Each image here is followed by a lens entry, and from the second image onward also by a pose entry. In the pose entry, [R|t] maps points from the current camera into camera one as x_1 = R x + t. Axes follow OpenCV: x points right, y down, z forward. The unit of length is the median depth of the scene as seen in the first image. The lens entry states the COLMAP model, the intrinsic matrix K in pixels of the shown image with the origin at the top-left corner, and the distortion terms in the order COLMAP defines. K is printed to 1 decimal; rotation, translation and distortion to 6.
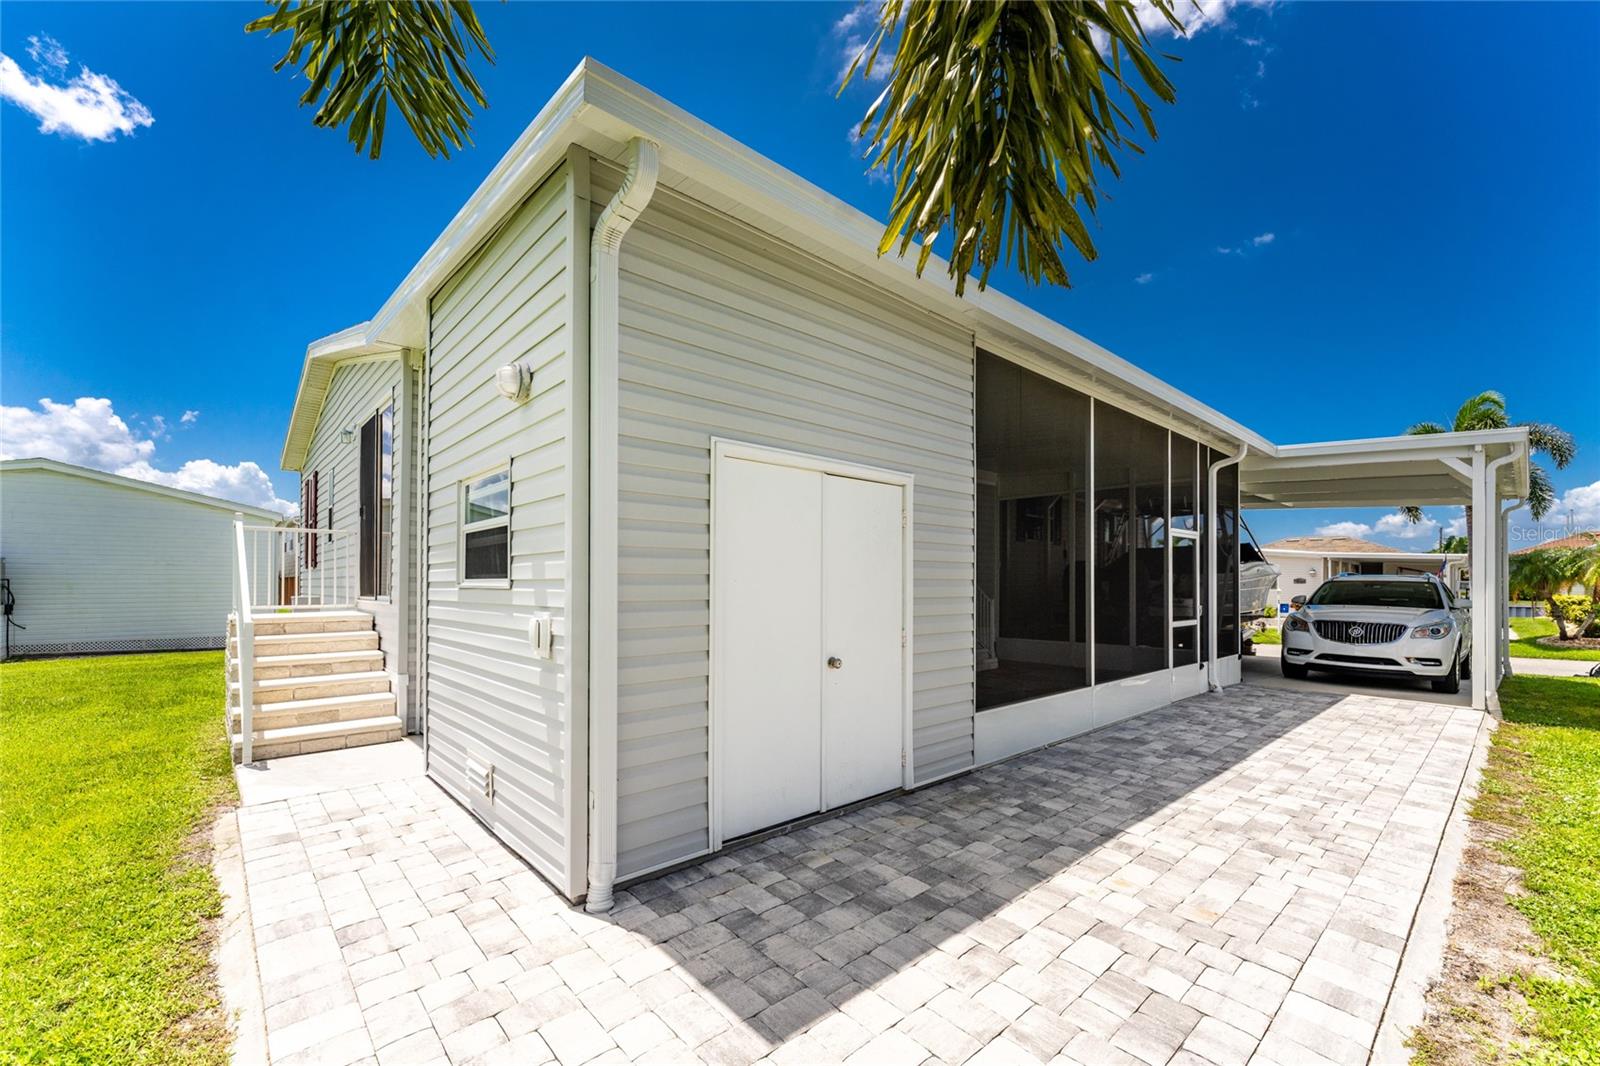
lens RADIAL K [[657.3, 0, 798.7], [0, 657.3, 579.9], [0, 0, 1]] dist [0.002730, -0.000108]
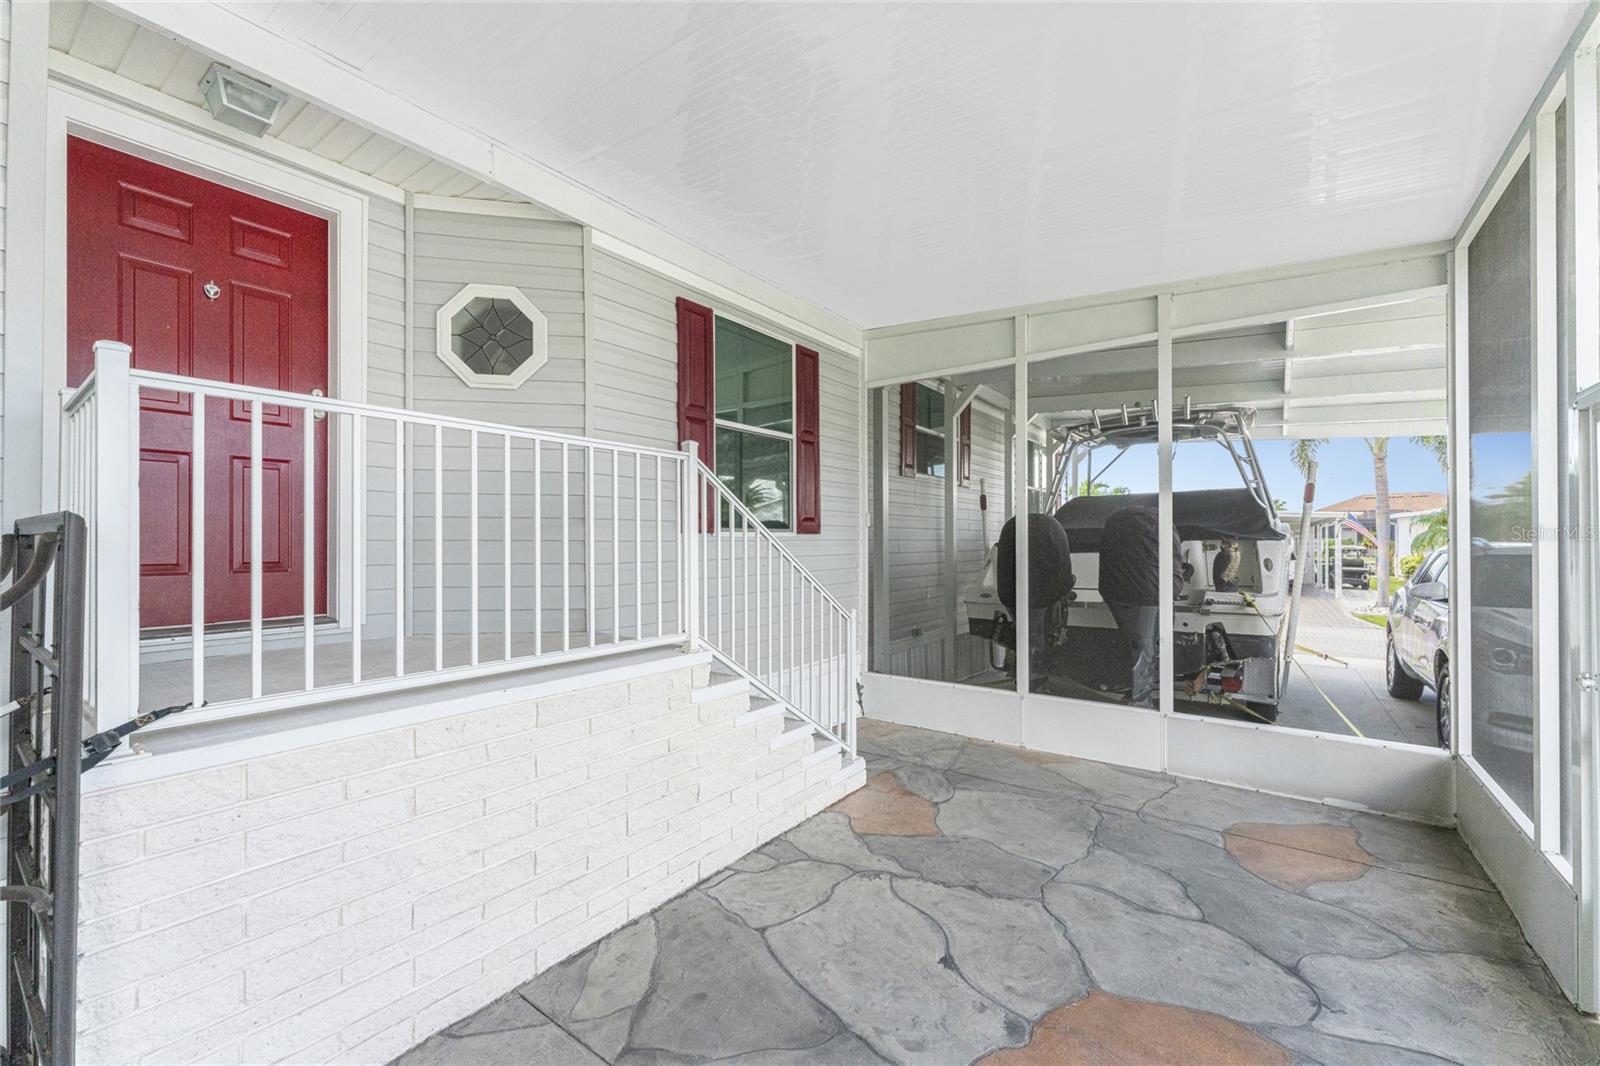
lens RADIAL K [[649.2, 0, 798.1], [0, 649.2, 540.3], [0, 0, 1]] dist [0.003386, 0.000160]
pose [[0.980997, -0.002867, 0.194002, 0.424514], [0.001875, 0.999984, 0.005300, -0.030435], [-0.194014, -0.004836, 0.980987, 1.410114]]
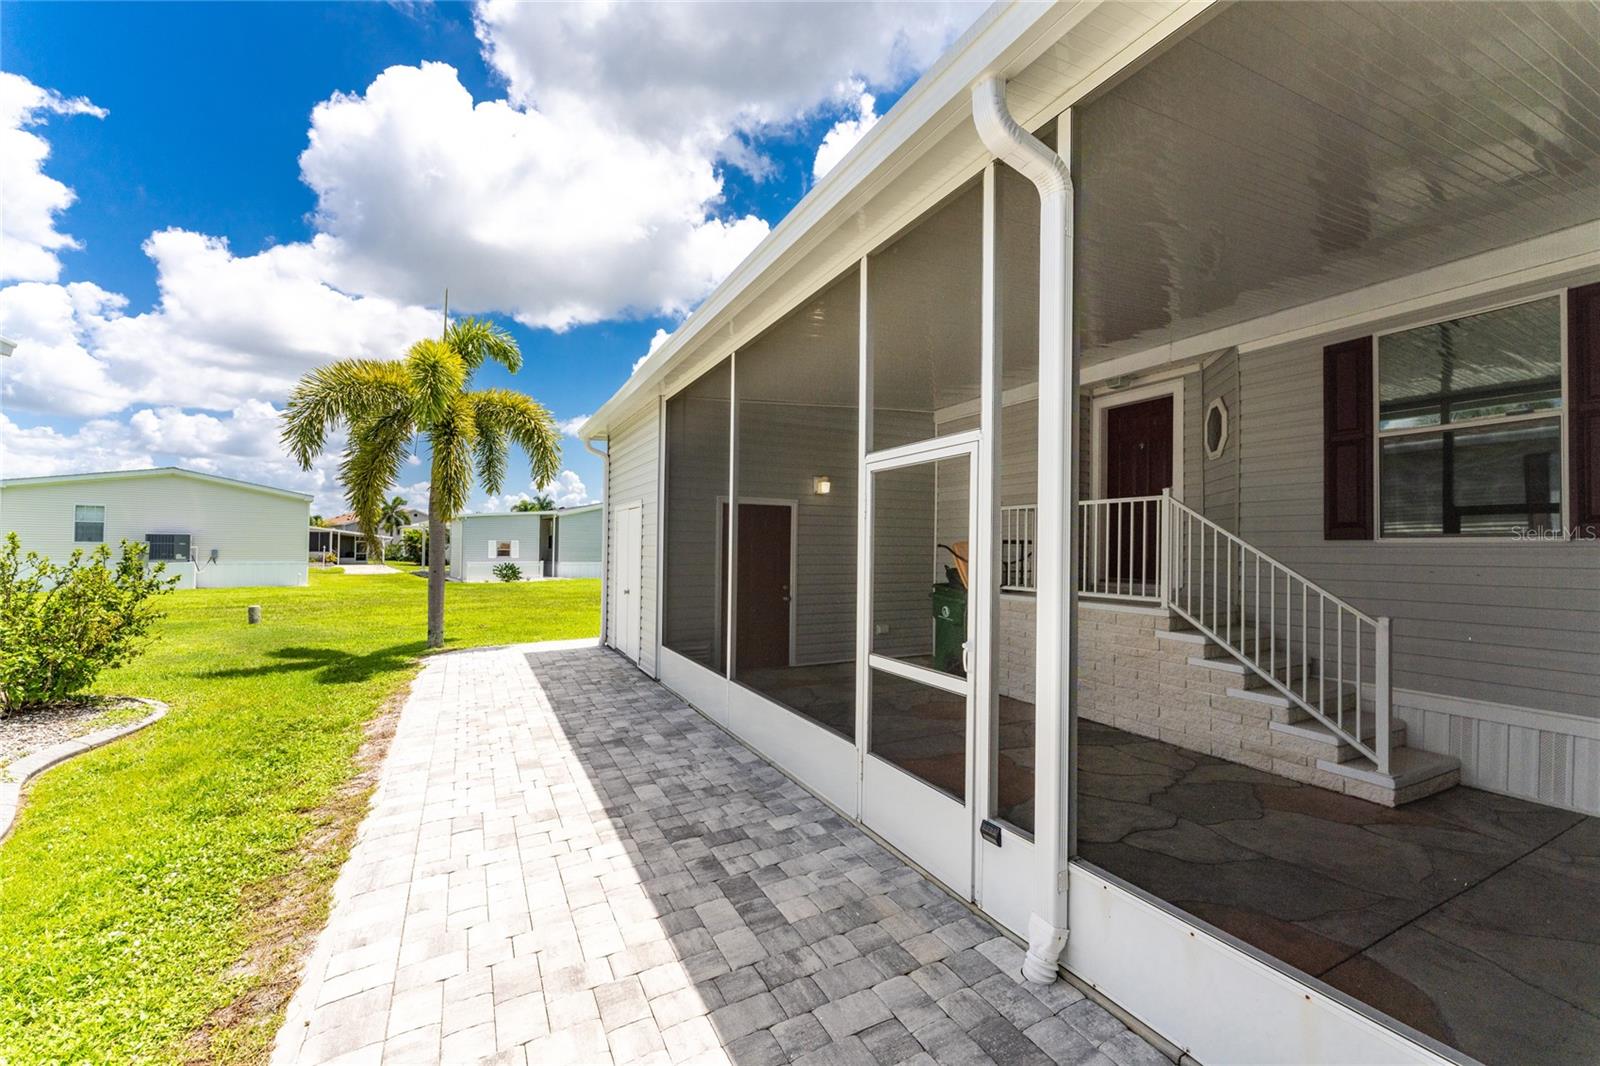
lens RADIAL K [[649.2, 0, 798.1], [0, 649.2, 540.3], [0, 0, 1]] dist [0.003386, 0.000160]
pose [[-0.260651, -0.015347, -0.965311, 1.675038], [-0.003606, 0.999882, -0.014923, -0.017307], [0.965426, -0.000409, -0.260676, 1.741099]]
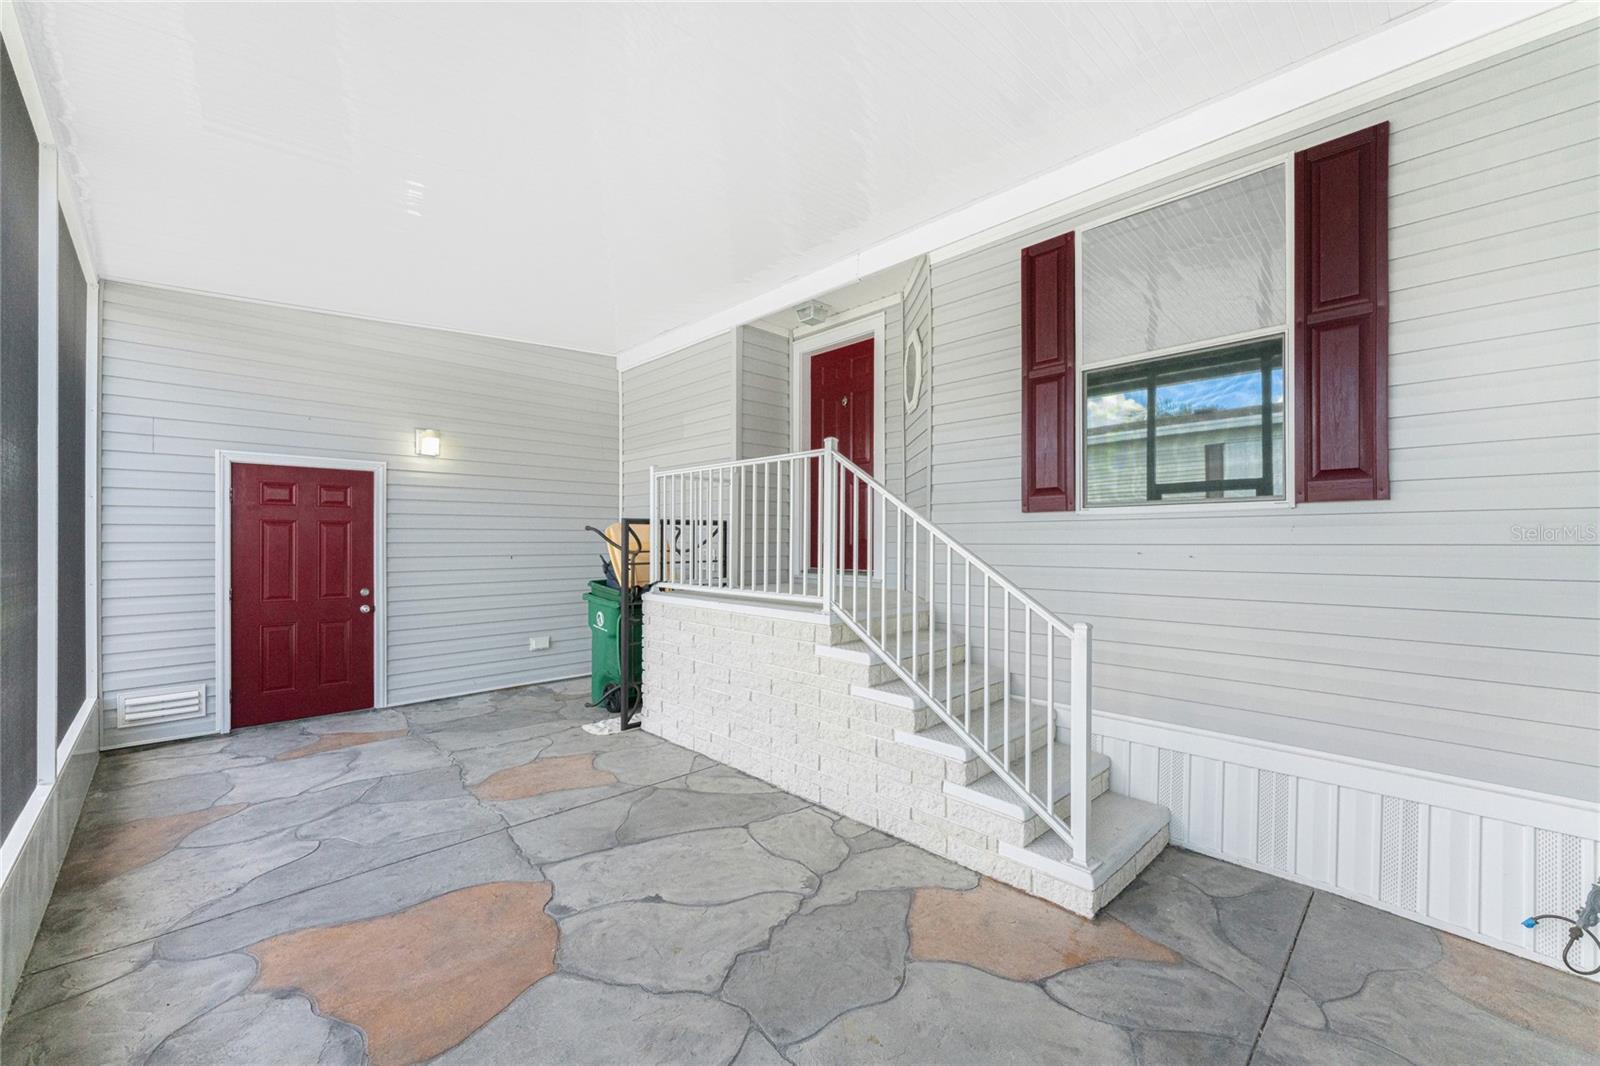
lens RADIAL K [[644.7, 0, 798.3], [0, 644.7, 541.0], [0, 0, 1]] dist [0.010133, 0.000119]
pose [[0.024965, 0.002866, -0.999684, 1.202736], [0.008655, 0.999958, 0.003083, -0.006971], [0.999651, -0.008729, 0.024939, 2.001877]]
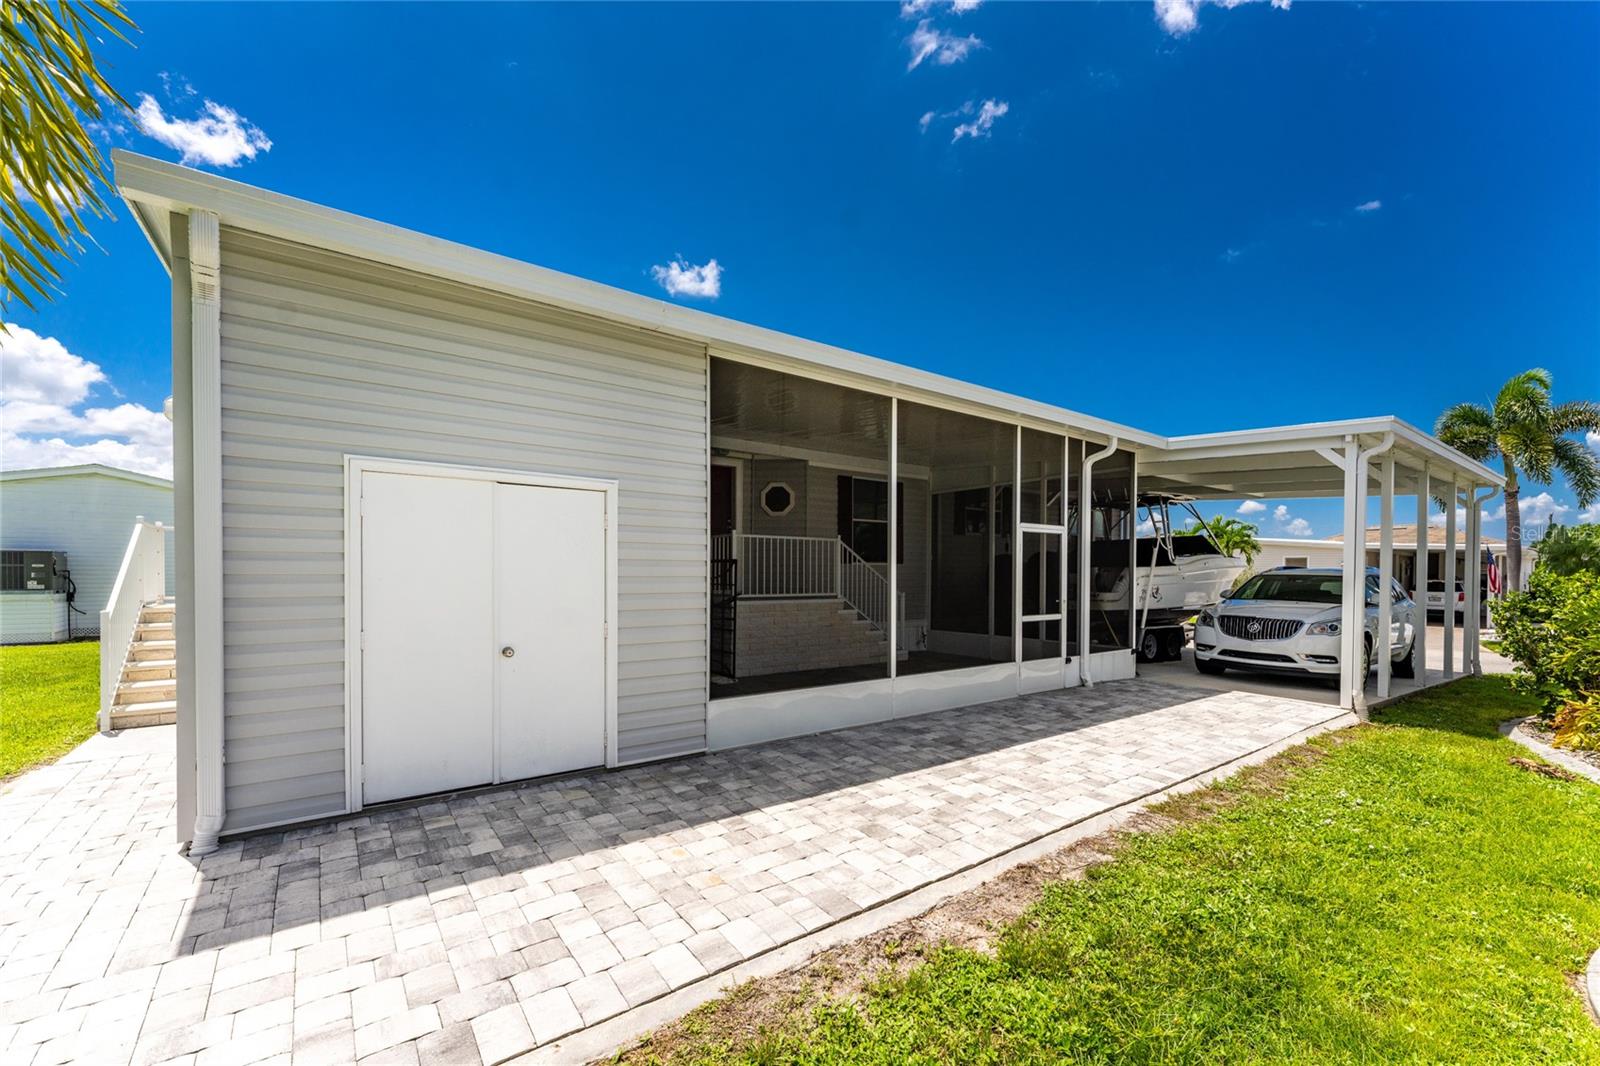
lens RADIAL K [[651.3, 0, 804.7], [0, 651.3, 583.0], [0, 0, 1]] dist [0.003182, 0.000178]
pose [[0.995641, 0.002125, -0.093241, 0.533820], [-0.000351, 0.999819, 0.019042, -0.010216], [0.093264, -0.018926, 0.995461, -0.045563]]
